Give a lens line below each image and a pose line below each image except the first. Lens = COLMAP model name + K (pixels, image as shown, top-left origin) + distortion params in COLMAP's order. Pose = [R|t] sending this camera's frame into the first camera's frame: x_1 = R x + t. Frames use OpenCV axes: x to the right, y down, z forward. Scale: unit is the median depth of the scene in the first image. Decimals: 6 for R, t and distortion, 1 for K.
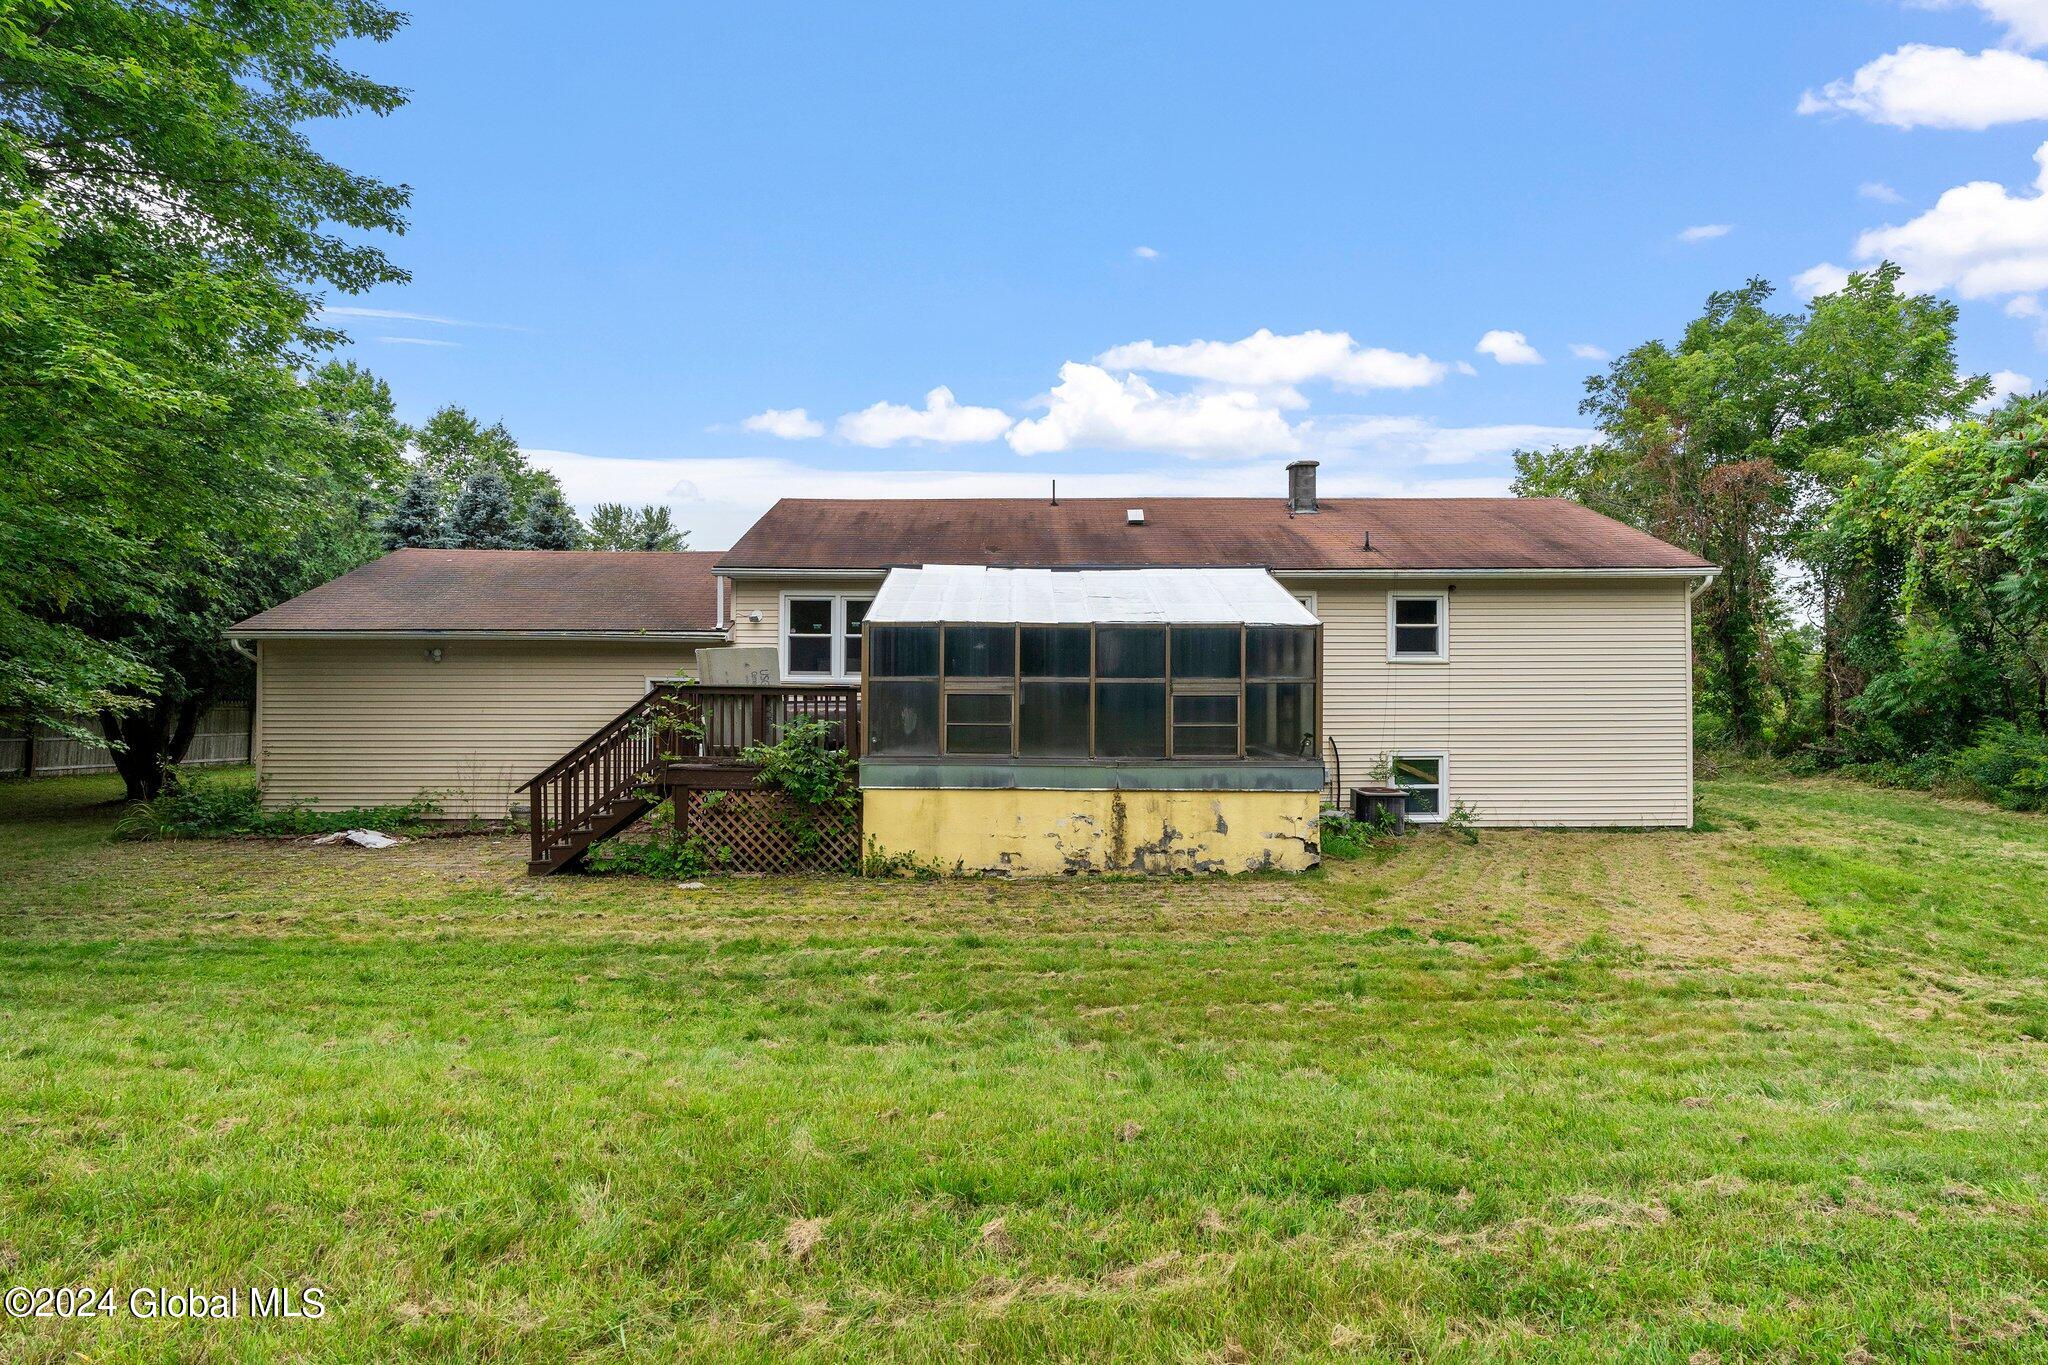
lens RADIAL K [[988.6, 0, 1023.5], [0, 988.6, 685.7], [0, 0, 1]] dist [-0.002289, -0.000034]
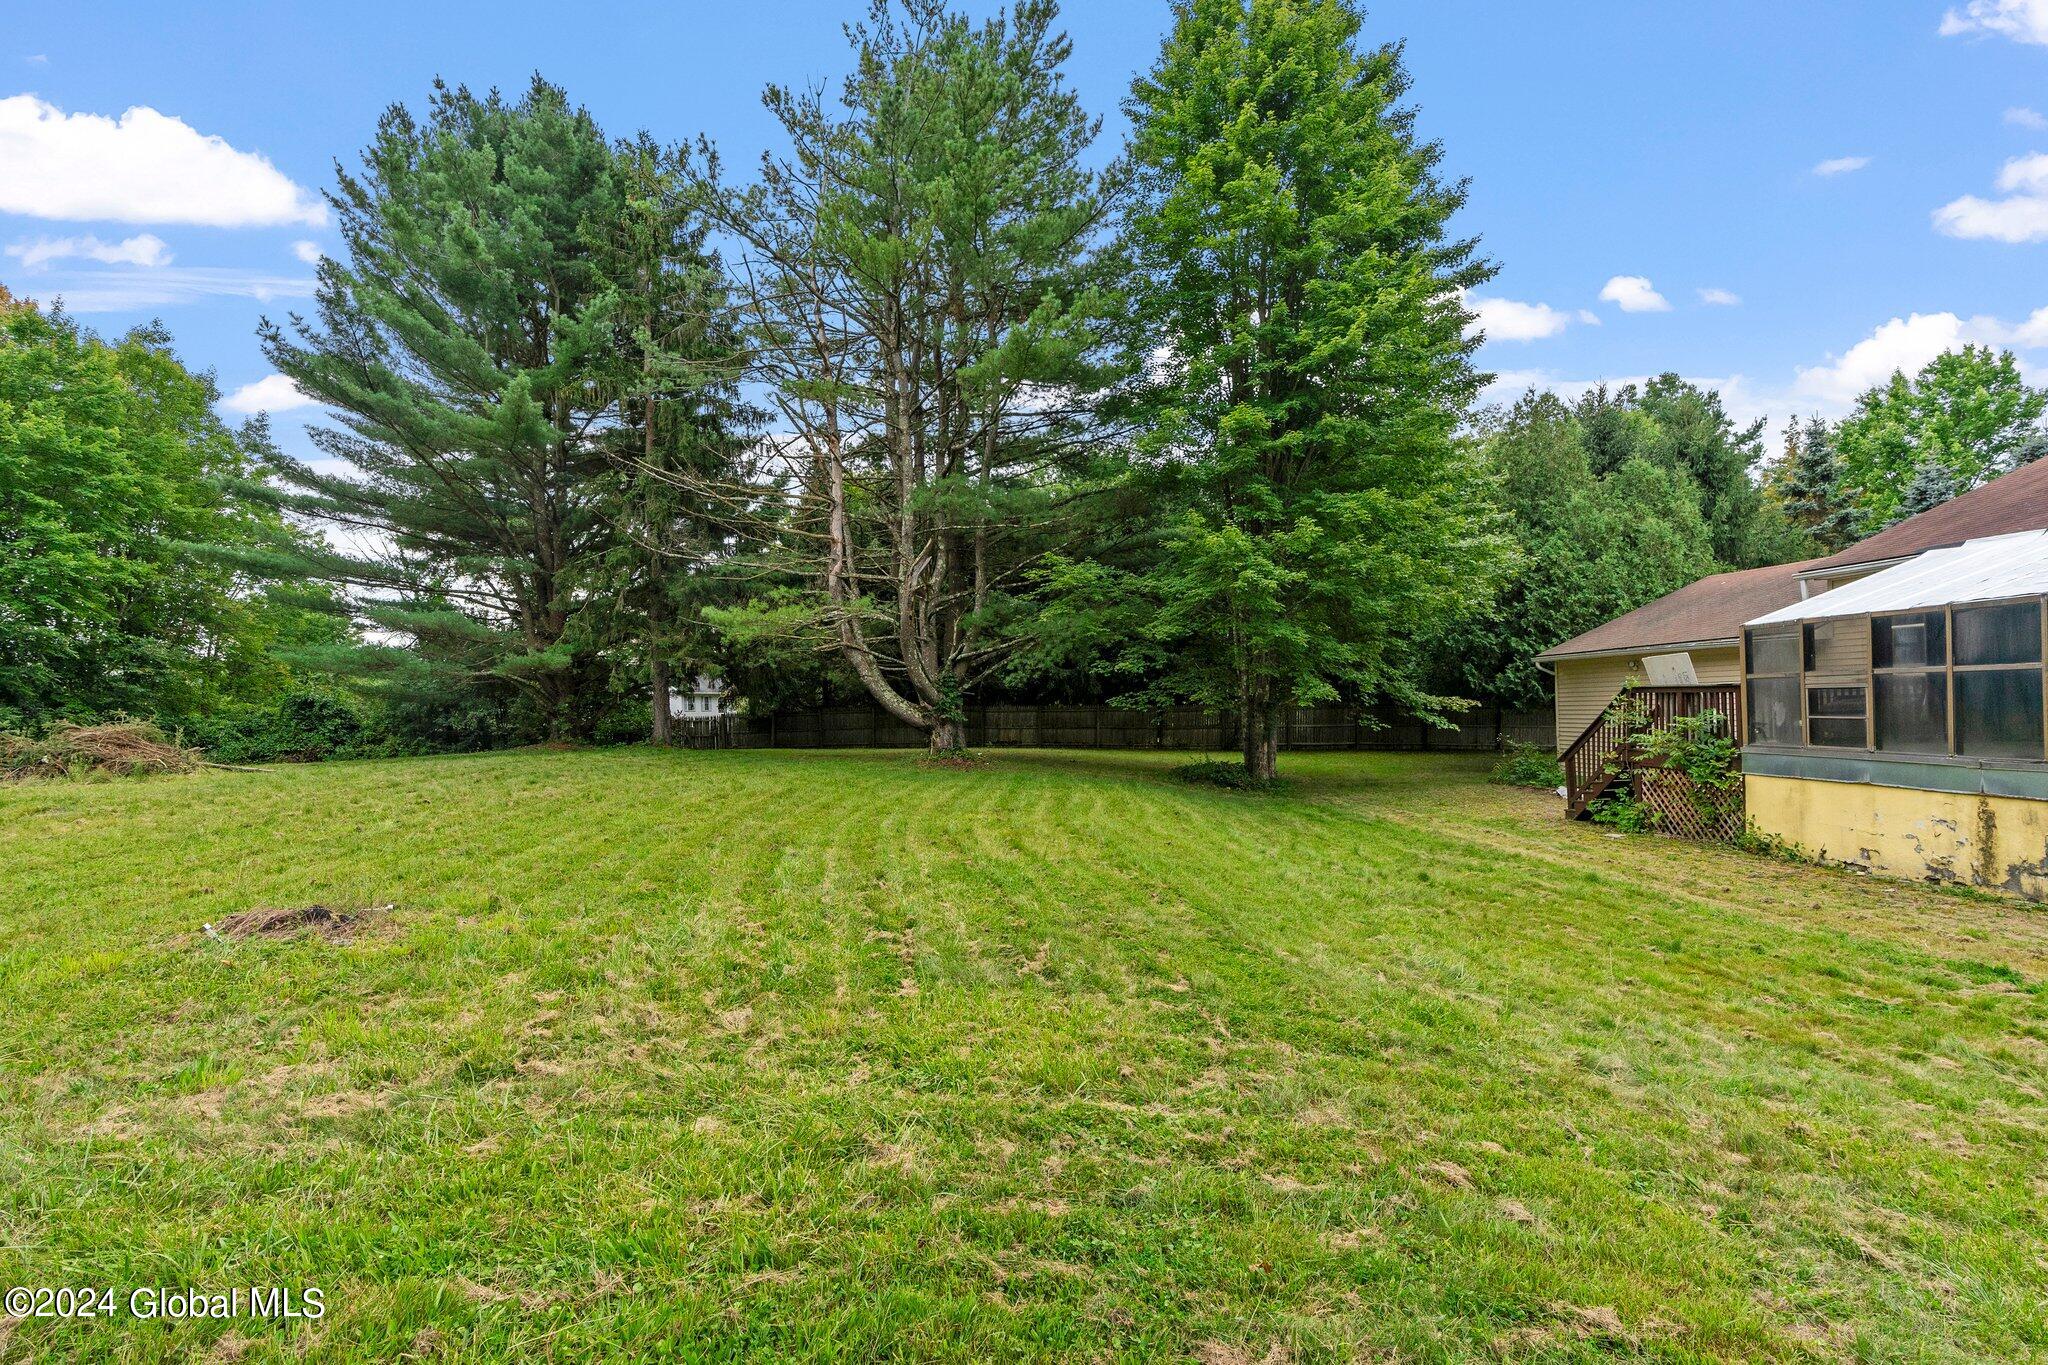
lens RADIAL K [[922.3, 0, 1021.8], [0, 922.3, 687.1], [0, 0, 1]] dist [-0.014445, 0.005563]
pose [[0.060881, -0.026228, -0.997800, 0.842393], [0.026986, 0.999333, -0.024622, 0.008630], [0.997780, -0.025427, 0.061548, 0.113258]]
